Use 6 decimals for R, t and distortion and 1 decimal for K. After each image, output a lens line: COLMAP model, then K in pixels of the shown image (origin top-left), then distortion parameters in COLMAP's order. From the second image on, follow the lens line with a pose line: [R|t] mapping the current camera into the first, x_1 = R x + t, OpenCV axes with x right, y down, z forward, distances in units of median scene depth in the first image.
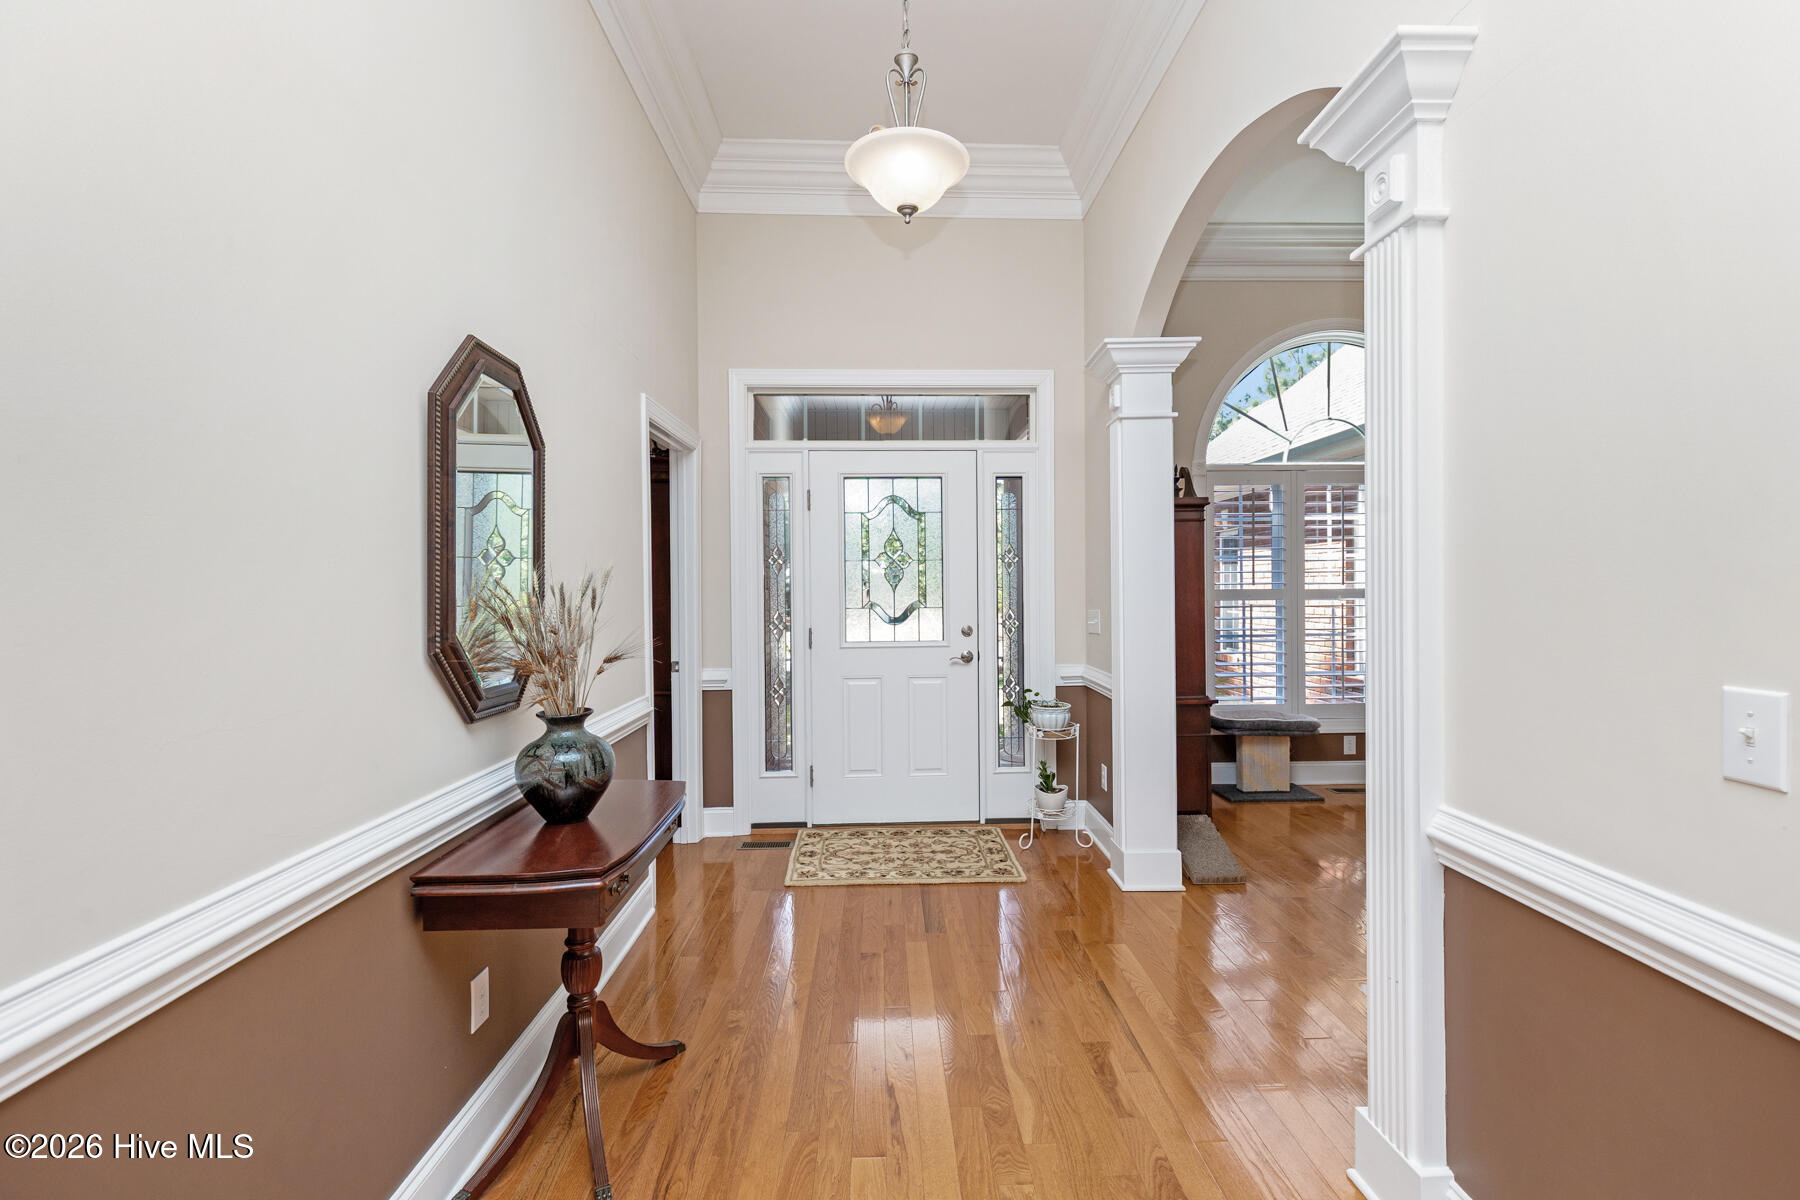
lens RADIAL K [[846.9, 0, 899.7], [0, 846.9, 587.9], [0, 0, 1]] dist [0.003465, 0.000142]
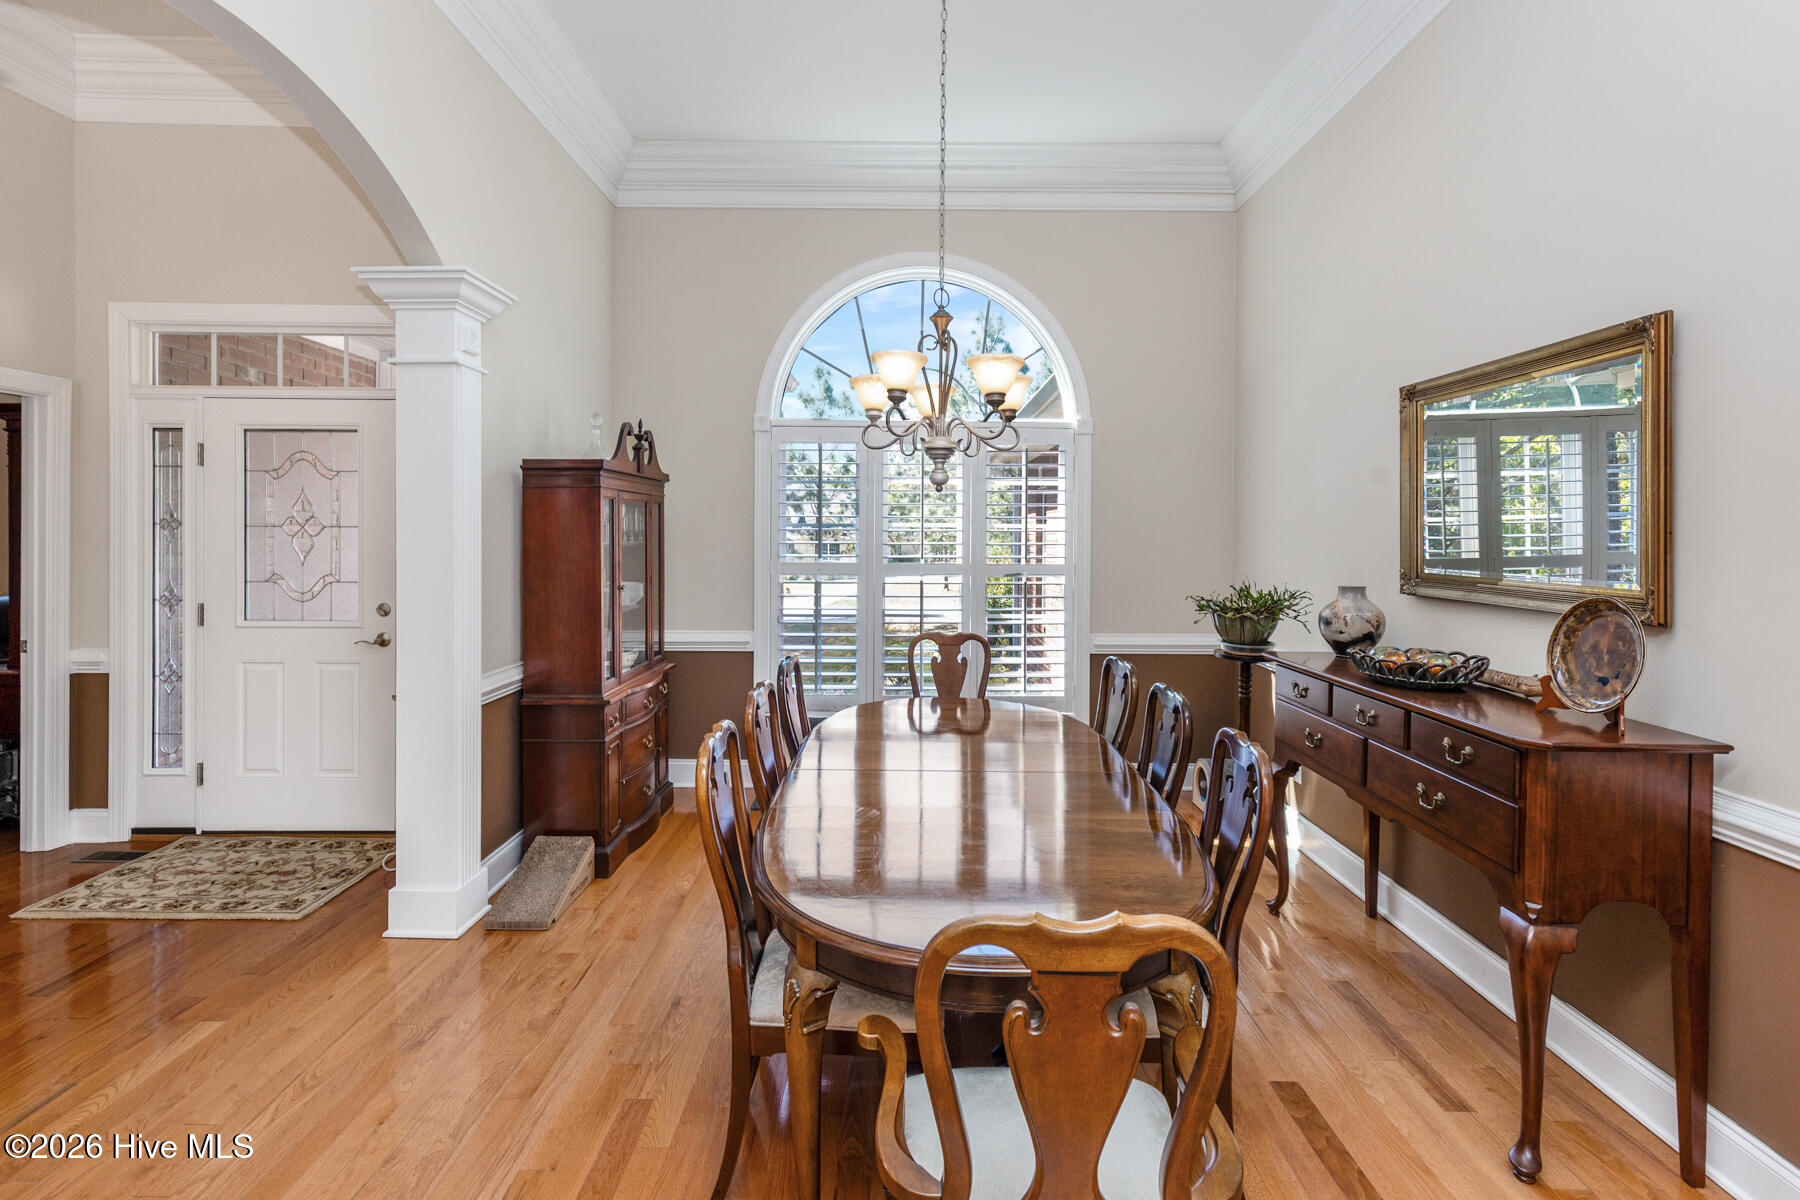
lens RADIAL K [[843.6, 0, 908.4], [0, 843.6, 539.7], [0, 0, 1]] dist [0.002528, 0.000049]
pose [[0.999562, 0.016328, -0.024691, 0.689129], [-0.016416, 0.999859, -0.003395, -0.028060], [0.024632, 0.003799, 0.999689, 0.171937]]
